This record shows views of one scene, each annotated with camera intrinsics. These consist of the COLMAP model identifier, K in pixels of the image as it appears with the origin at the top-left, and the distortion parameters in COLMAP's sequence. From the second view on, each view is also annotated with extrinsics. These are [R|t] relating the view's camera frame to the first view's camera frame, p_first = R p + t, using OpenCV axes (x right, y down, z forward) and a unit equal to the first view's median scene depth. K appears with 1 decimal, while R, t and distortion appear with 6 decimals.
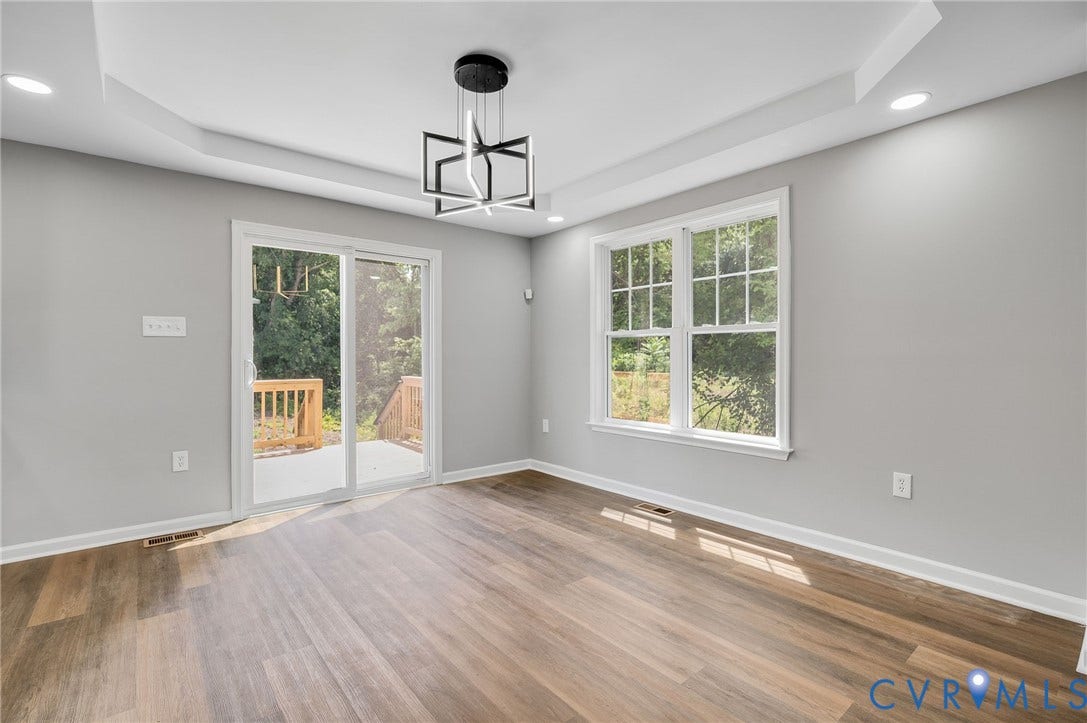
lens RADIAL K [[507.7, 0, 553.7], [0, 507.7, 358.7], [0, 0, 1]] dist [-0.003194, -0.000882]
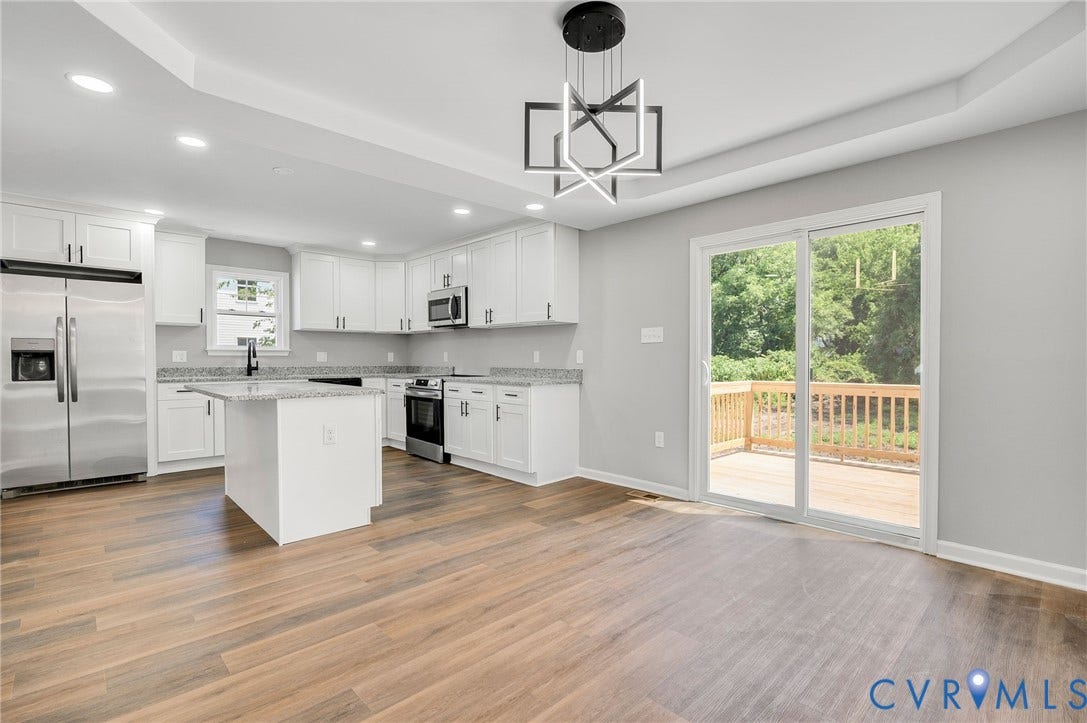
lens RADIAL K [[507.7, 0, 551.5], [0, 507.7, 365.3], [0, 0, 1]] dist [-0.003194, -0.000882]
pose [[0.052141, 0.012423, -0.998562, 0.488013], [-0.001558, 0.999922, 0.012359, -0.001098], [0.998639, 0.000911, 0.052157, 0.601087]]
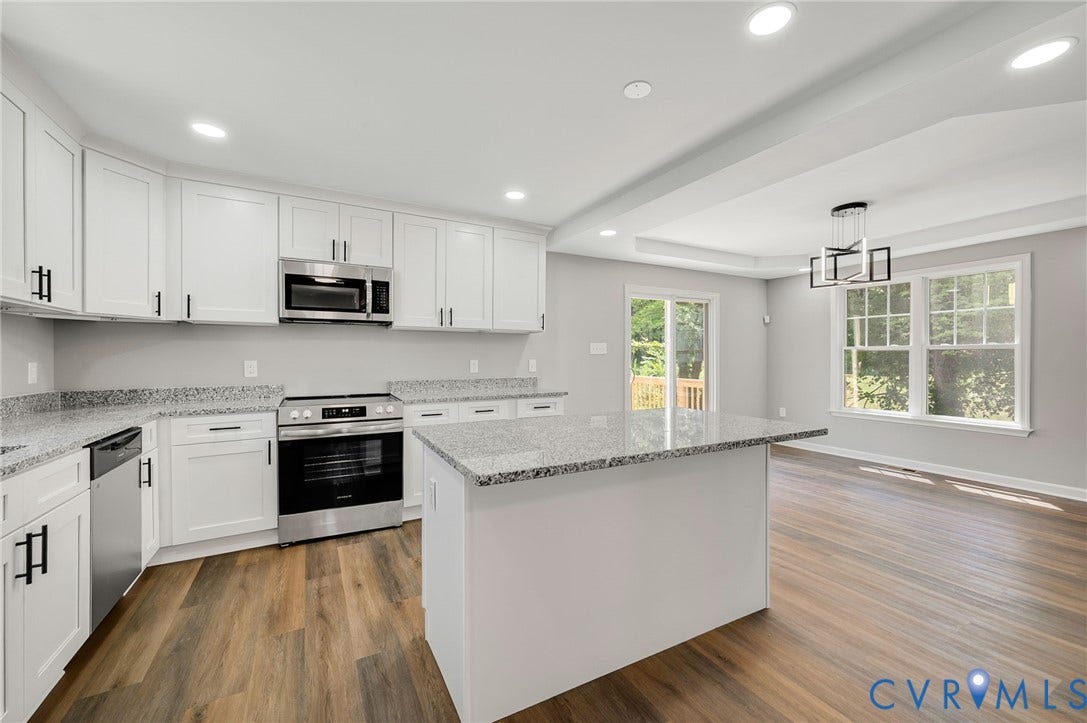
lens RADIAL K [[431.3, 0, 568.1], [0, 431.3, 358.6], [0, 0, 1]] dist [0.003519, 0.000228]
pose [[0.981193, -0.001507, -0.193023, -0.524831], [0.001737, 0.999998, 0.001022, -0.028102], [0.193021, -0.001338, 0.981194, -0.431323]]
